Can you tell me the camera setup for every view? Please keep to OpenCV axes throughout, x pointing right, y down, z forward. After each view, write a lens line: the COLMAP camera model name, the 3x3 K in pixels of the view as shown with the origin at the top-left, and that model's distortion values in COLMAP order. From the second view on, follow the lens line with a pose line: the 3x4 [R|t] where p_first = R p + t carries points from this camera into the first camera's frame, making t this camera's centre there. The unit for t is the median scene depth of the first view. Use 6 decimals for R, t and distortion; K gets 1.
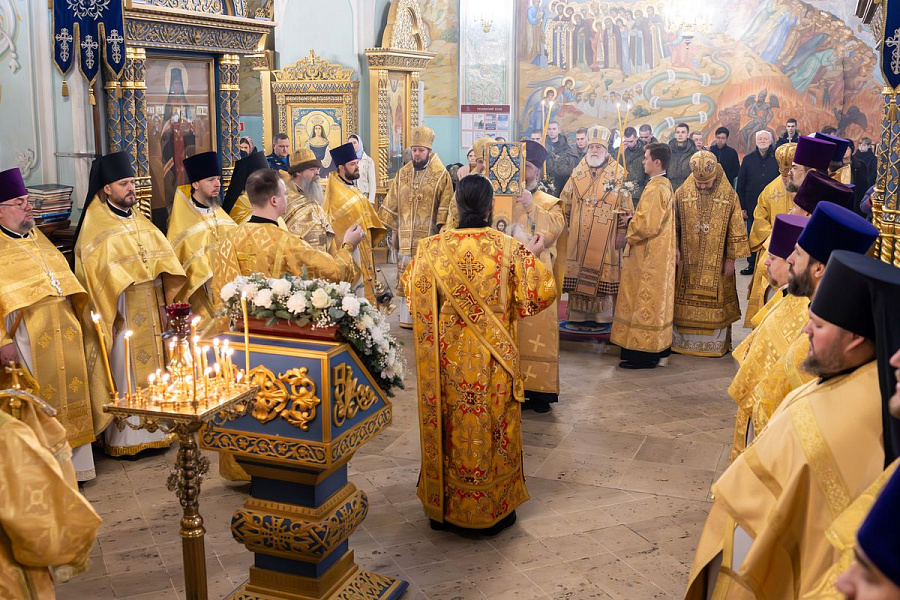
lens RADIAL K [[1018.5, 0, 451.6], [0, 1018.5, 305.3], [0, 0, 1]] dist [-0.035047, 0.000000]
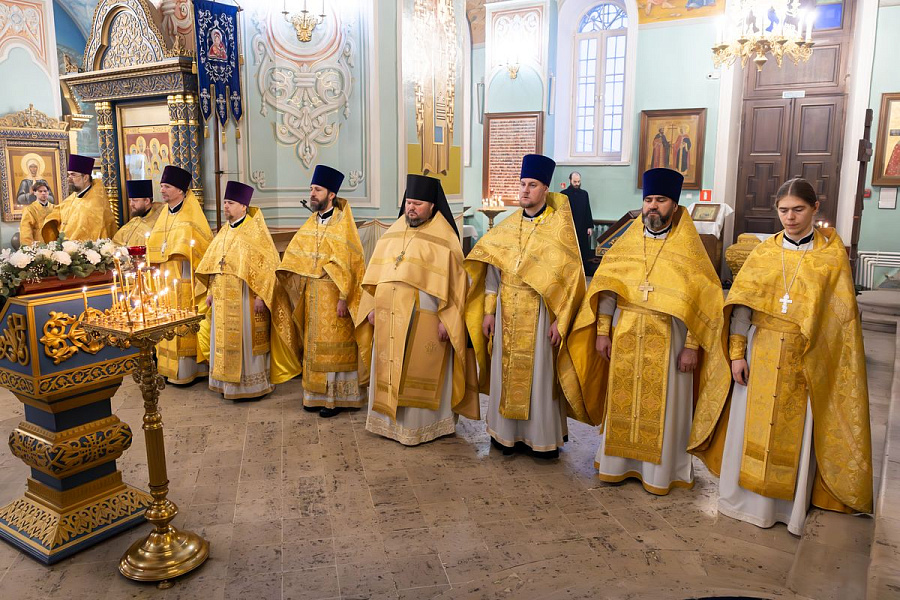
lens RADIAL K [[689.2, 0, 440.8], [0, 689.2, 295.3], [0, 0, 1]] dist [-0.030455, 0.003073]
pose [[0.223687, -0.183652, 0.957202, -0.526174], [0.201389, 0.969603, 0.138969, 0.008674], [-0.953628, 0.161685, 0.253874, 0.219644]]
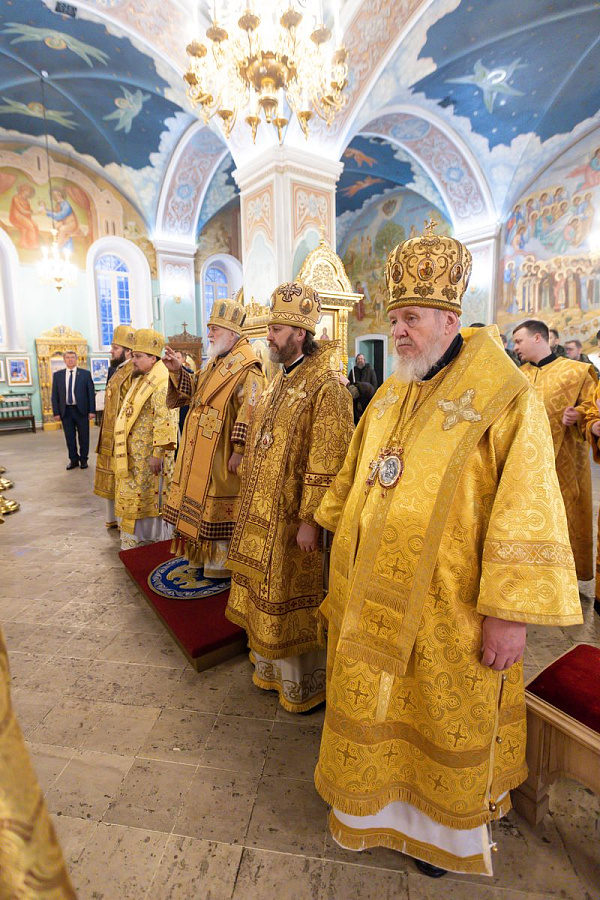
lens RADIAL K [[436.2, 0, 285.4], [0, 436.2, 419.8], [0, 0, 1]] dist [-0.004187, -0.001266]
pose [[0.828520, 0.047609, -0.557932, 0.483623], [-0.089039, 0.994903, -0.047325, -0.112372], [0.552836, 0.088887, 0.828536, 1.053732]]
